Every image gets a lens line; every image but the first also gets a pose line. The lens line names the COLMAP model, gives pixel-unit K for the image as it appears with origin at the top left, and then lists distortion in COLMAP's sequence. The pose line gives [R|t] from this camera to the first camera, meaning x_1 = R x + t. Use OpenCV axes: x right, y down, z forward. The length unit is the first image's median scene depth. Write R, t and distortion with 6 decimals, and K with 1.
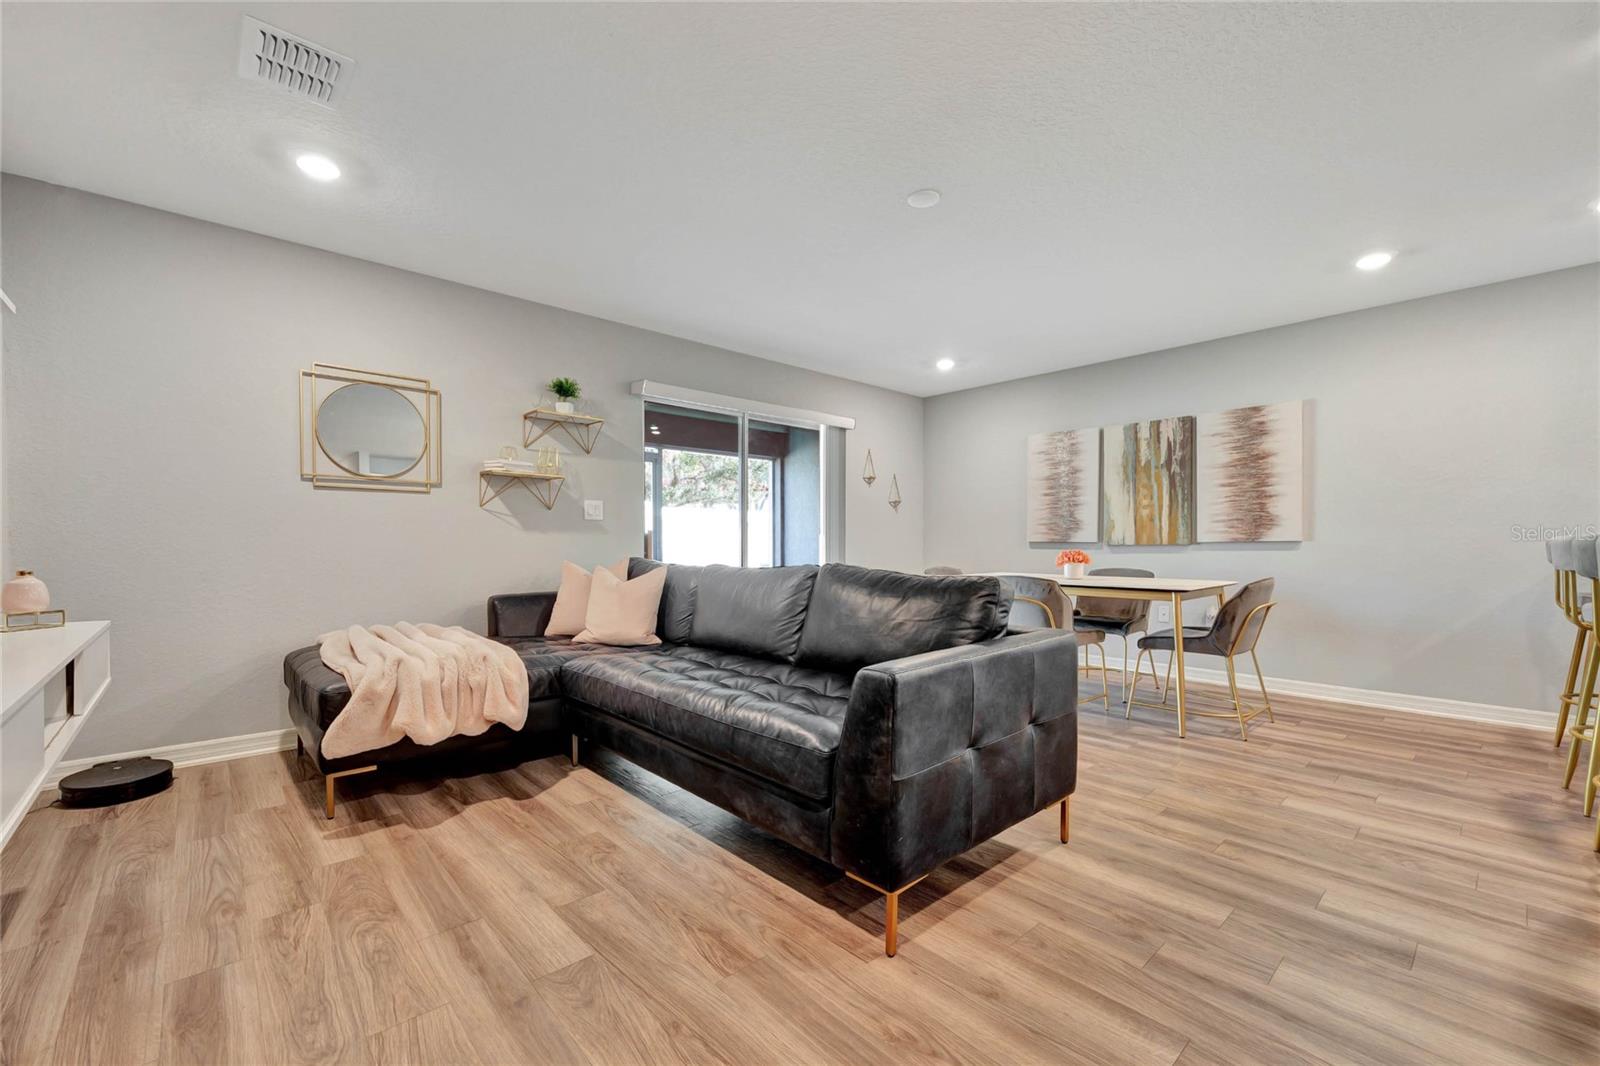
lens RADIAL K [[656.2, 0, 807.7], [0, 656.2, 563.4], [0, 0, 1]] dist [-0.009924, -0.000074]
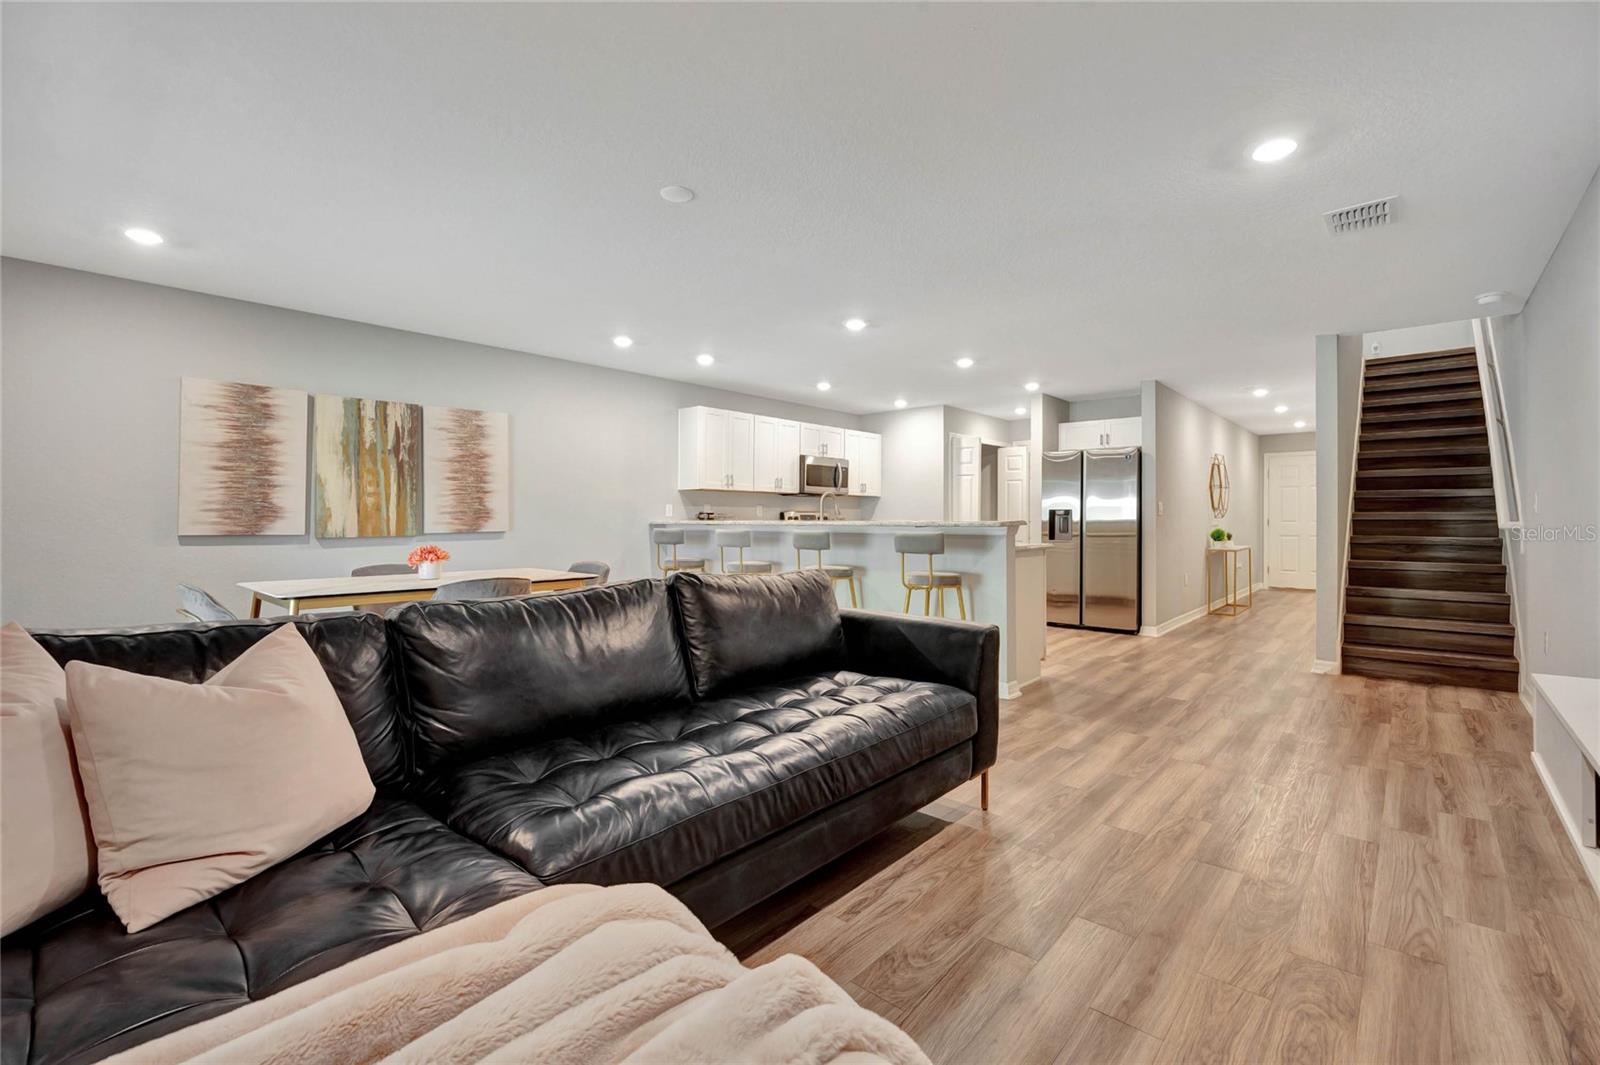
lens RADIAL K [[686.6, 0, 803.0], [0, 686.6, 521.3], [0, 0, 1]] dist [-0.011496, 0.000198]
pose [[-0.101213, -0.001692, 0.994863, -0.591088], [0.029730, 0.999547, 0.004724, -0.045812], [-0.994420, 0.030055, -0.101117, 0.635873]]
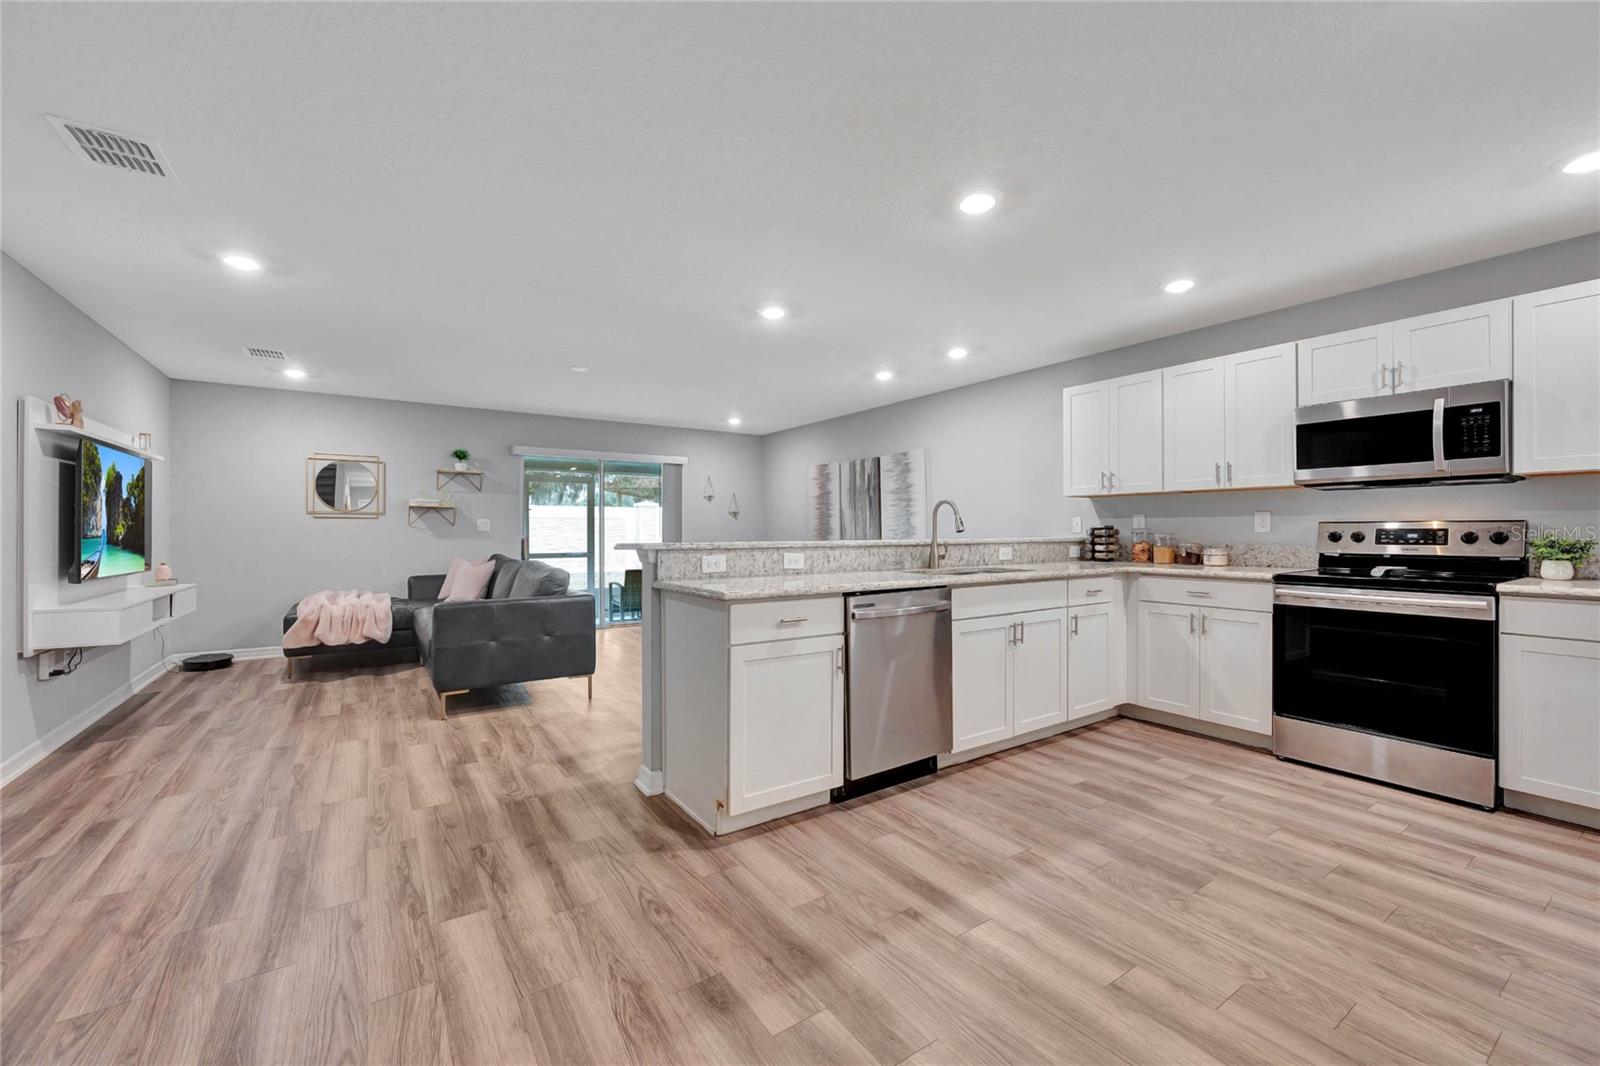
lens RADIAL K [[641.3, 0, 801.0], [0, 641.3, 531.0], [0, 0, 1]] dist [0.000529, -0.000389]
pose [[0.988731, -0.000794, -0.149704, 0.750233], [-0.003395, 0.999610, -0.027723, -0.025838], [0.149667, 0.027919, 0.988342, -0.507416]]
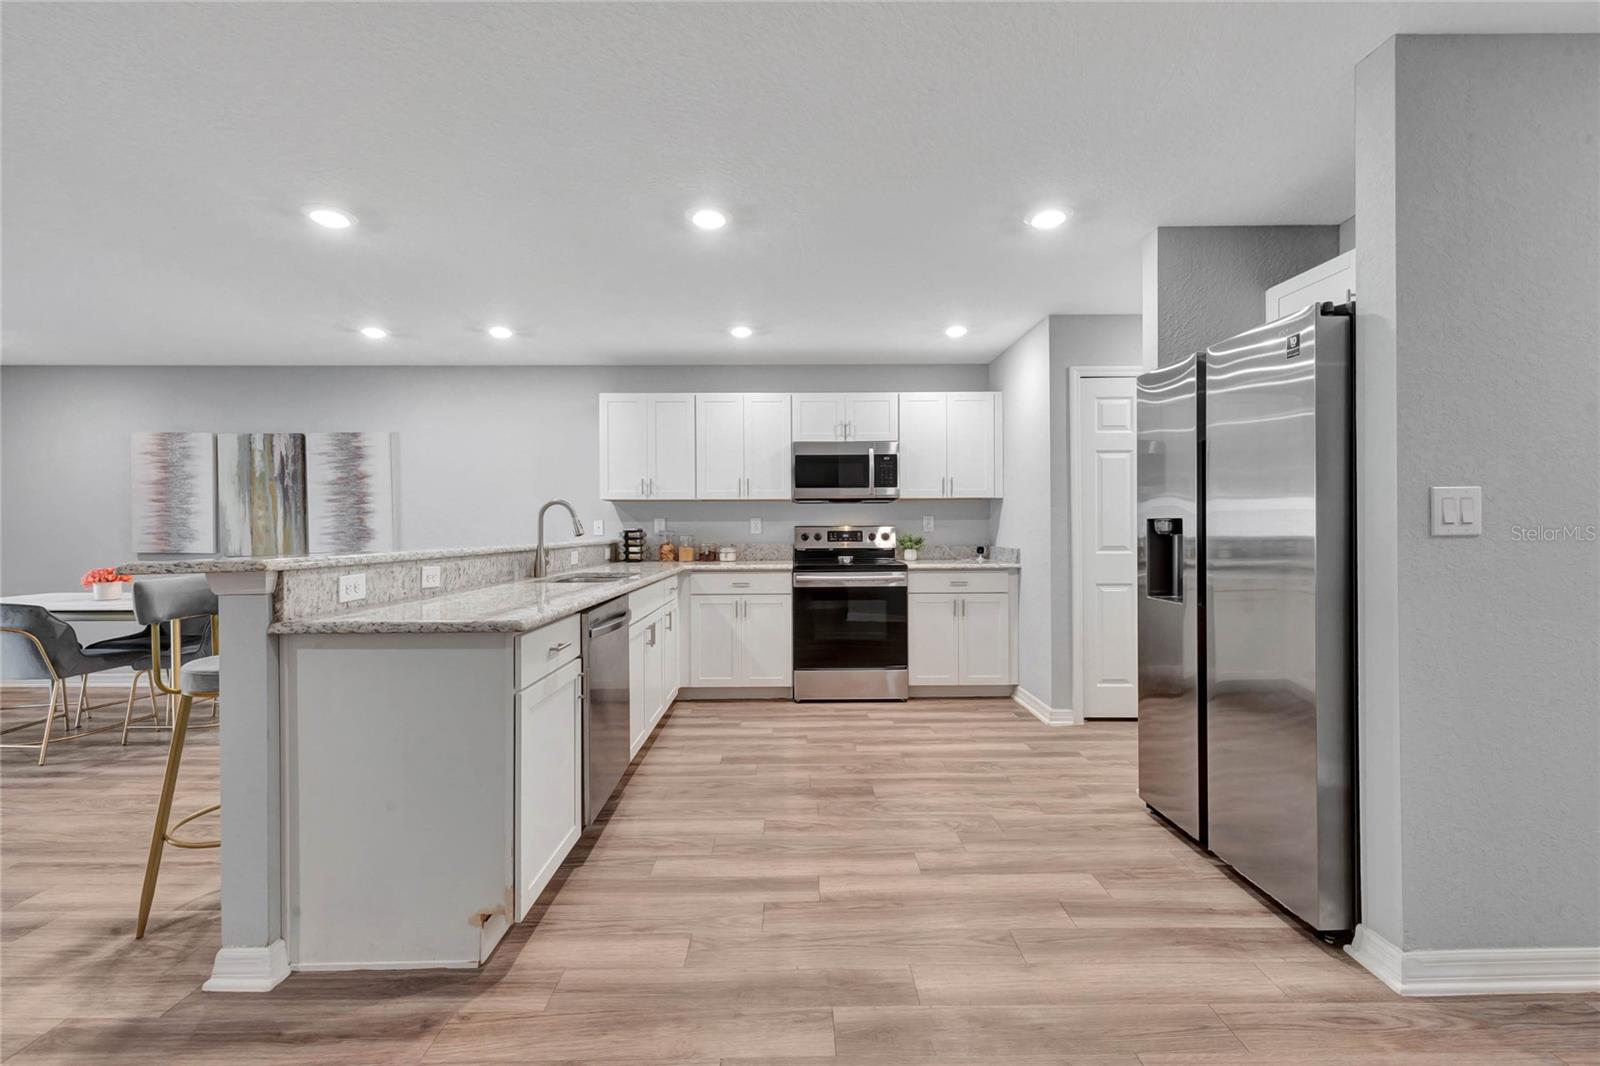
lens RADIAL K [[668.9, 0, 800.5], [0, 668.9, 528.8], [0, 0, 1]] dist [0.002977, 0.000269]
pose [[0.668486, -0.001533, 0.743723, 0.380716], [0.025750, 0.999446, -0.021085, -0.033305], [-0.743279, 0.033246, 0.668155, -0.380929]]
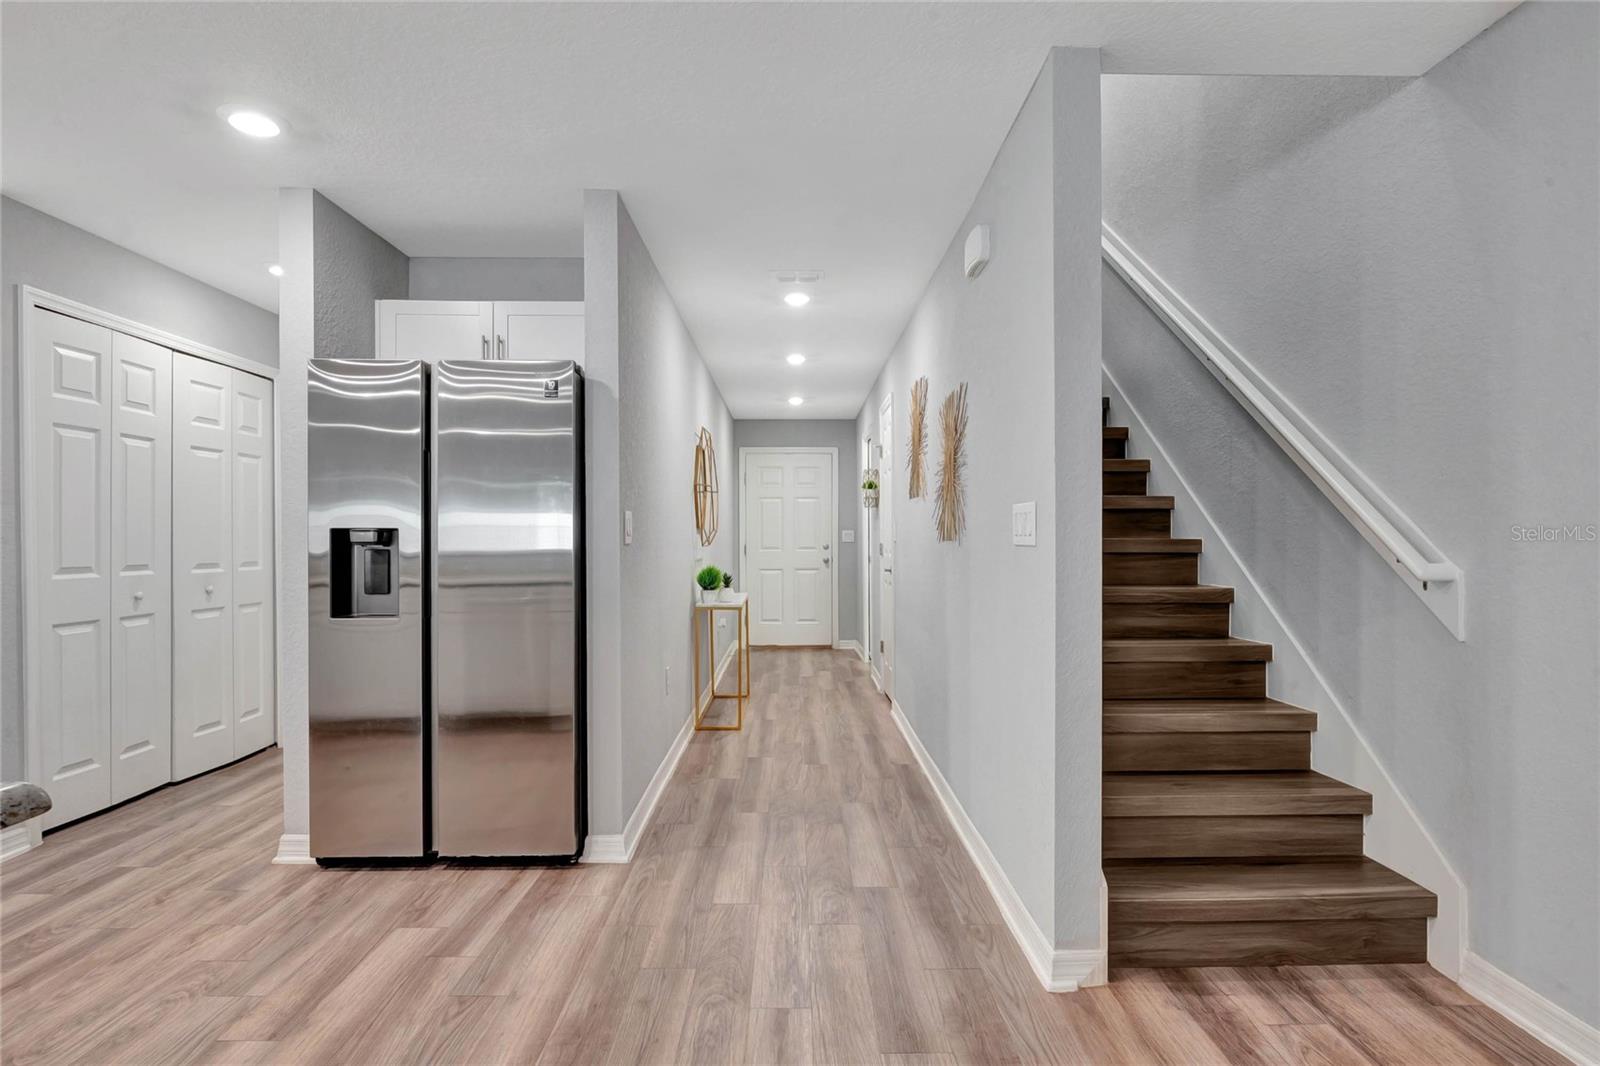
lens RADIAL K [[851.0, 0, 800.0], [0, 851.0, 543.8], [0, 0, 1]] dist [-0.005377, -0.001745]
pose [[-0.743275, 0.001577, 0.668985, 0.315461], [0.024630, 0.999384, 0.025008, -0.043461], [-0.668533, 0.035065, -0.742855, 0.095424]]
